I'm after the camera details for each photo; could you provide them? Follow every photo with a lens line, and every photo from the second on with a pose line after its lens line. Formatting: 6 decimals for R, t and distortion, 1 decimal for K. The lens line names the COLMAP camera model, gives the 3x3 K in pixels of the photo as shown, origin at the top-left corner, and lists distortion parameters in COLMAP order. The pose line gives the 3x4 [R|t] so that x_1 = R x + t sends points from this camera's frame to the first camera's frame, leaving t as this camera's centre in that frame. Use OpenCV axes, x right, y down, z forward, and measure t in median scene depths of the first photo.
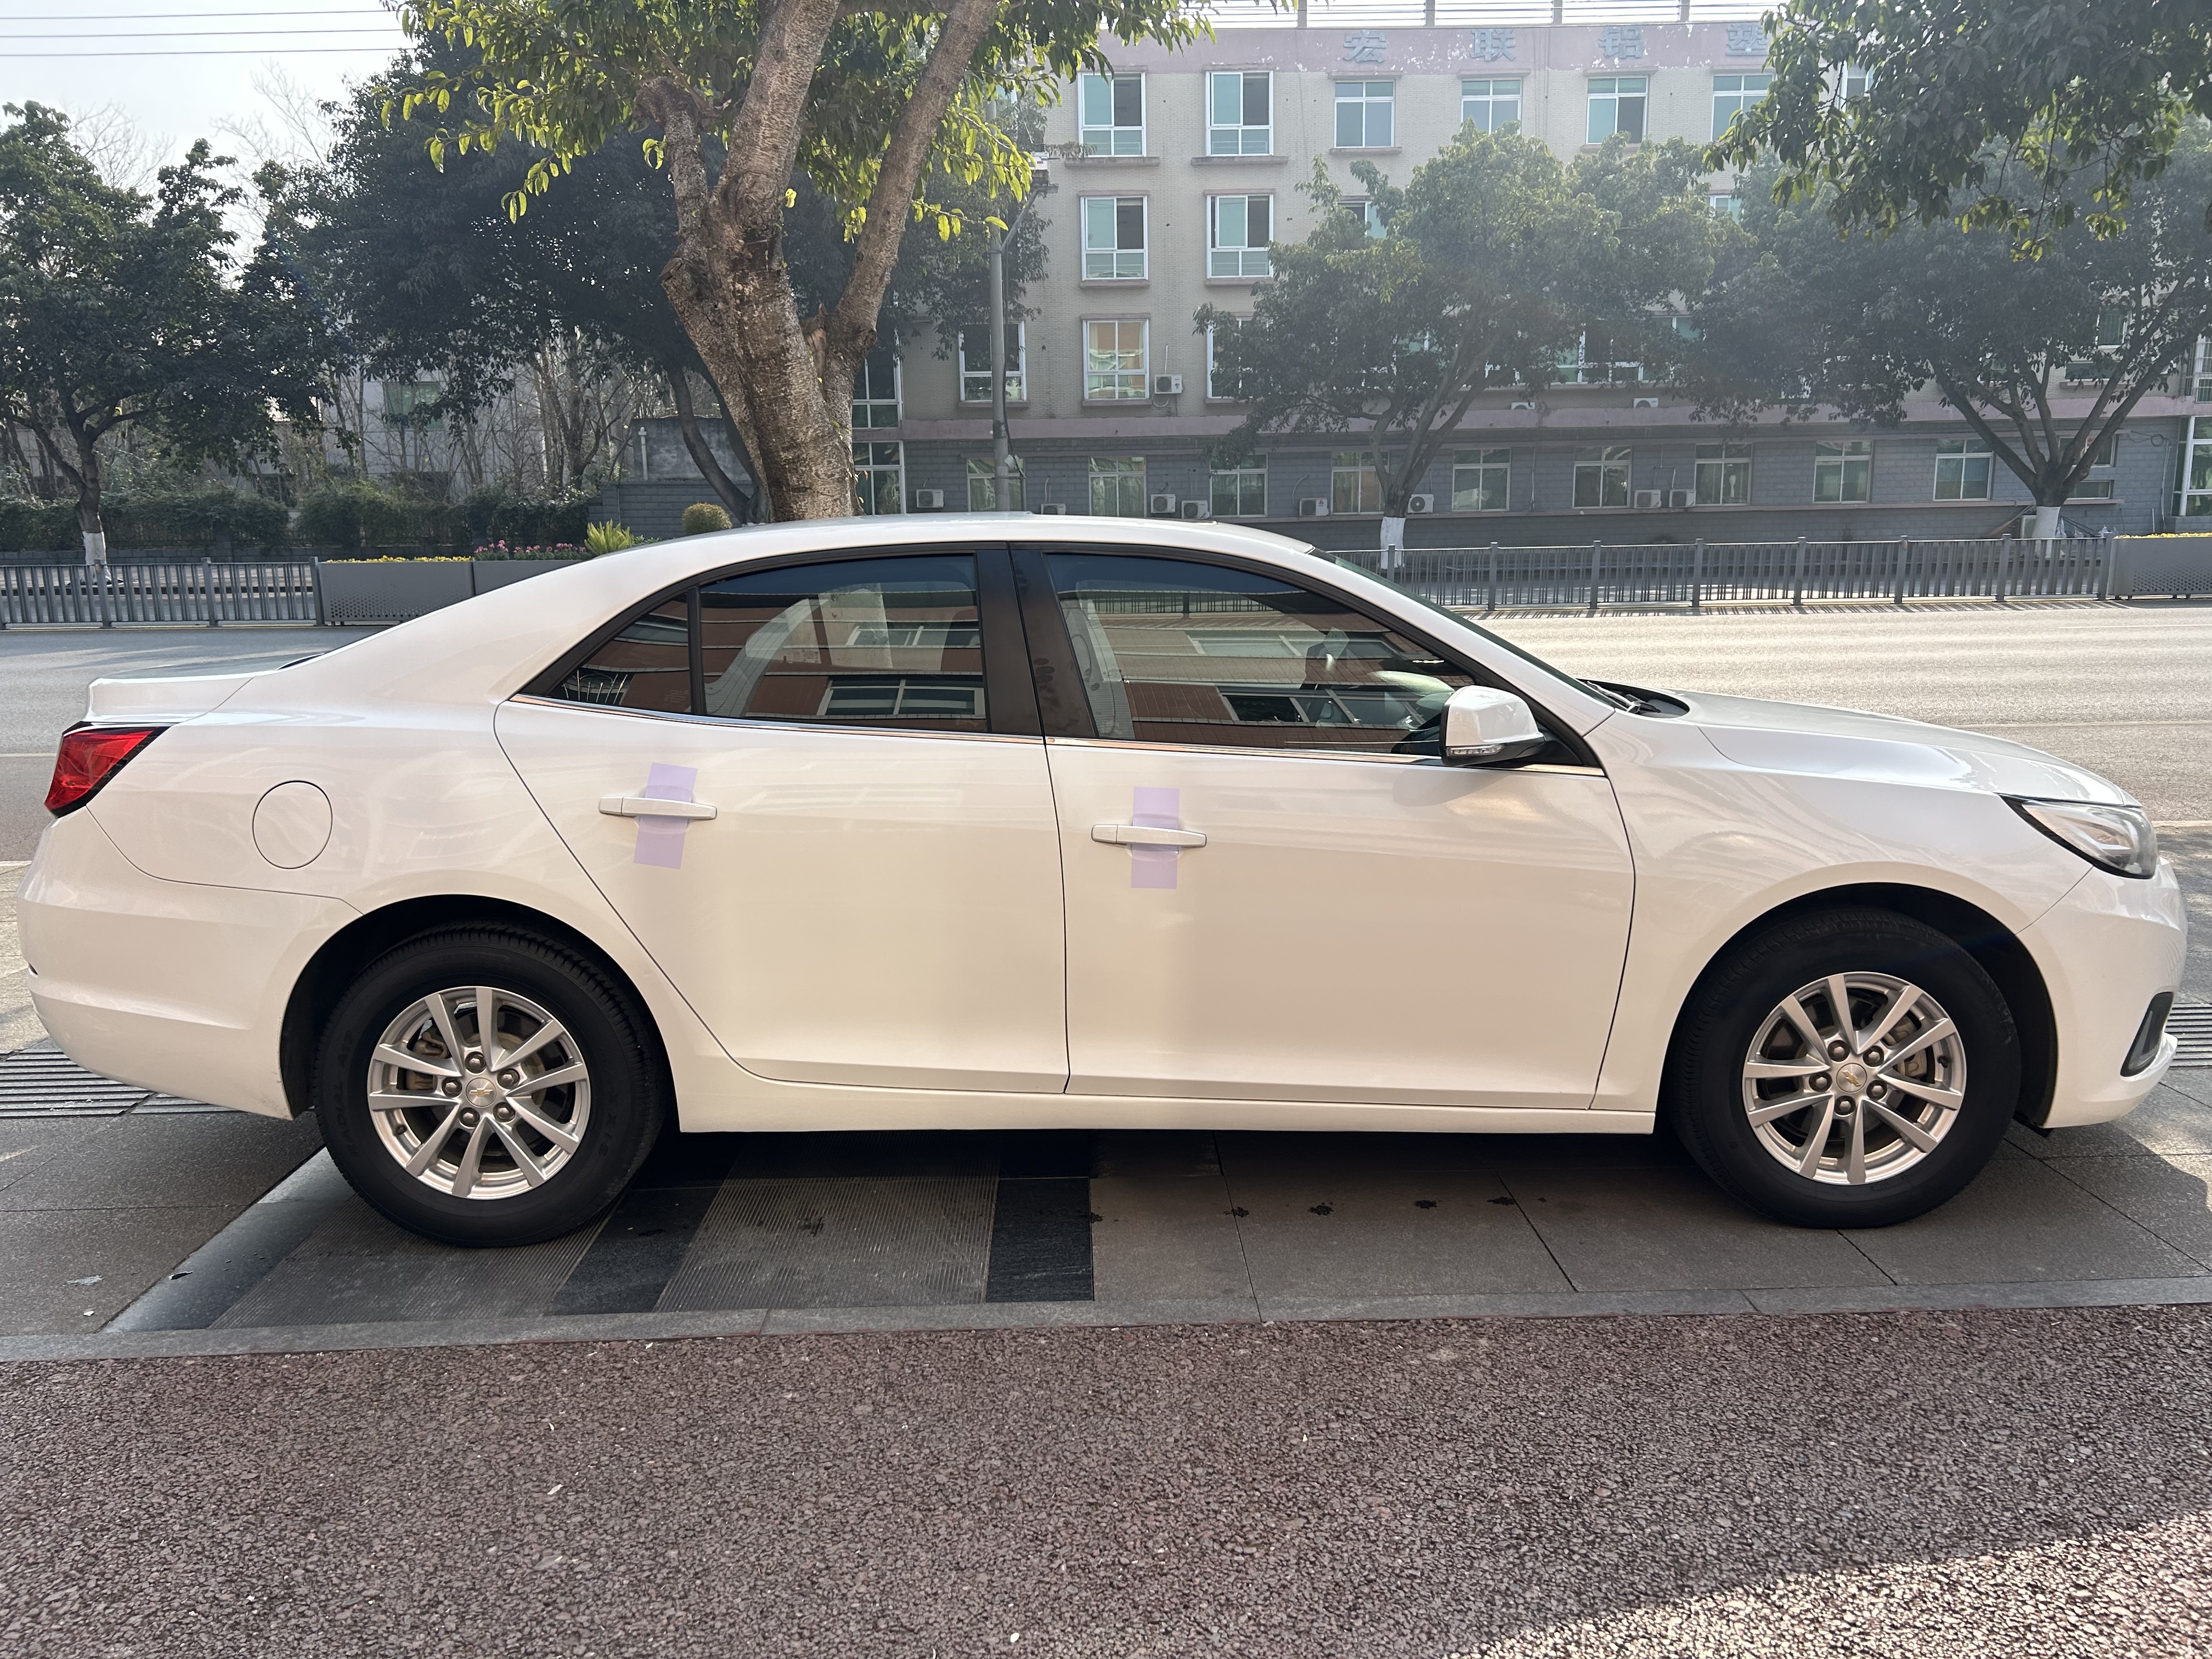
lens RADIAL K [[1676.4, 0, 1114.6], [0, 1676.4, 834.1], [0, 0, 1]] dist [0.046998, -0.050063]
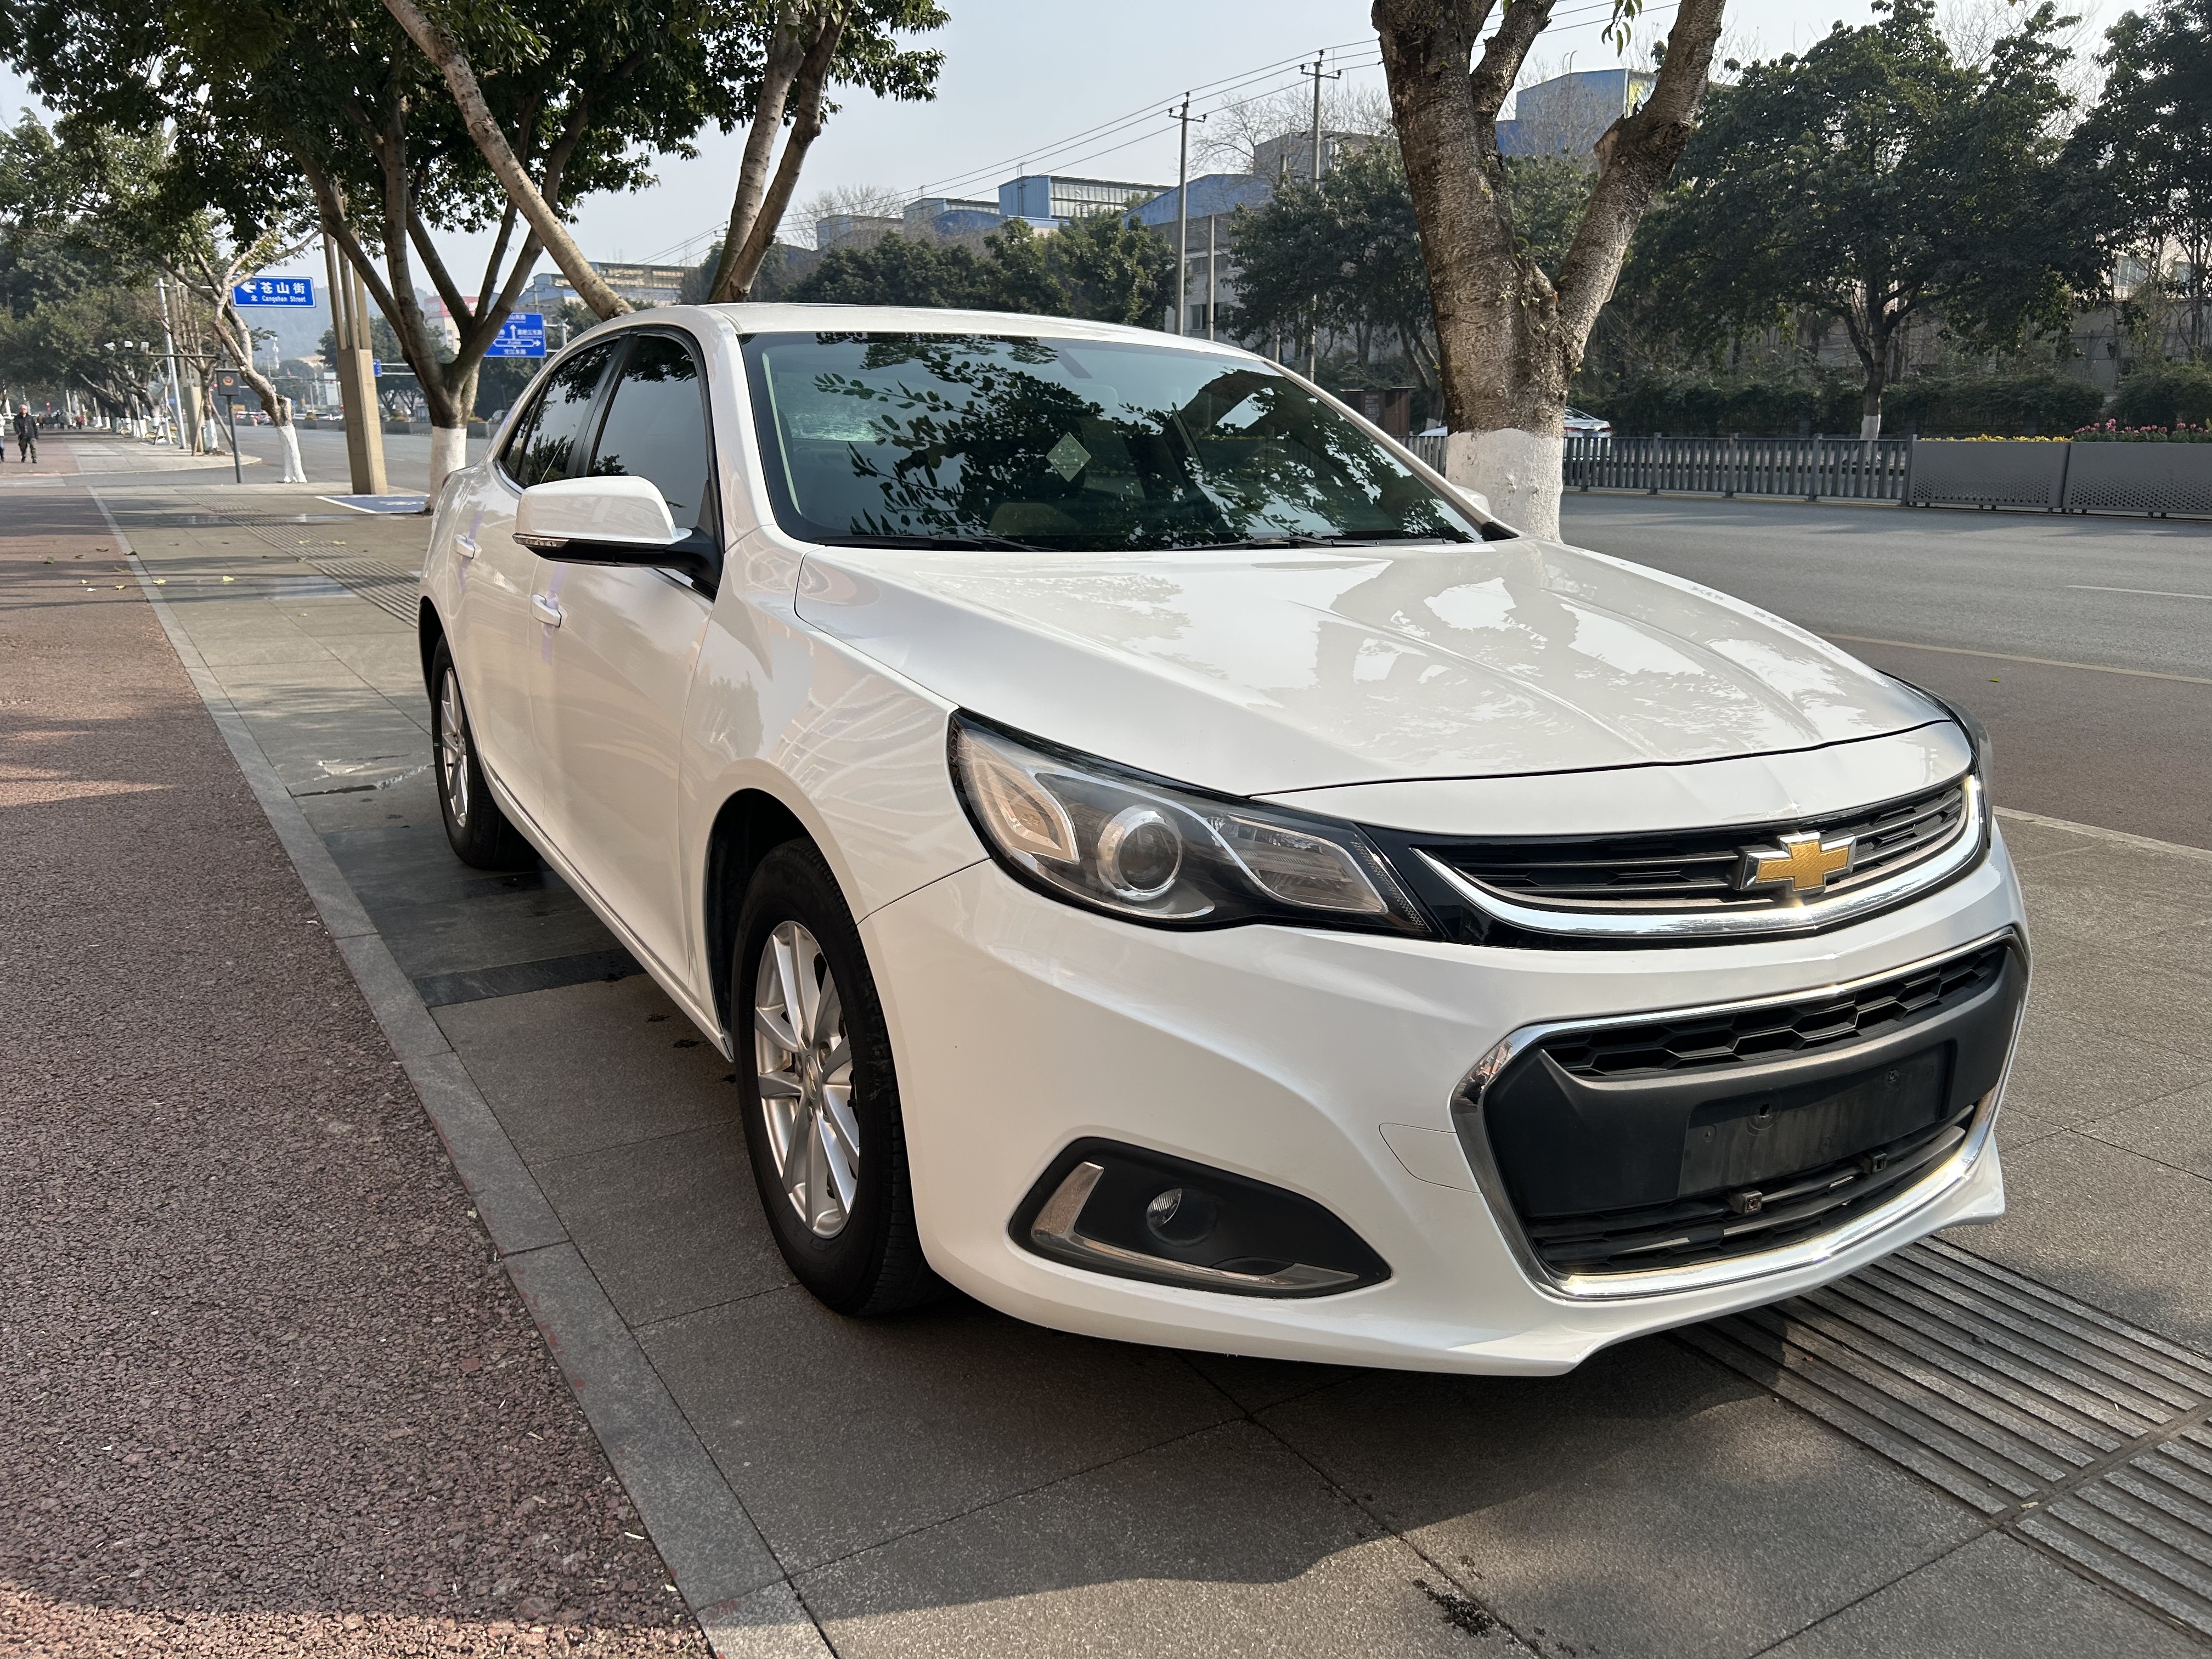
lens RADIAL K [[1686.3, 0, 1106.0], [0, 1686.3, 829.5], [0, 0, 1]] dist [0.018792, -0.013093]
pose [[0.495958, 0.218404, -0.840431, 0.162943], [-0.169829, 0.973559, 0.152780, -0.012634], [0.851577, 0.066957, 0.519936, 0.113040]]
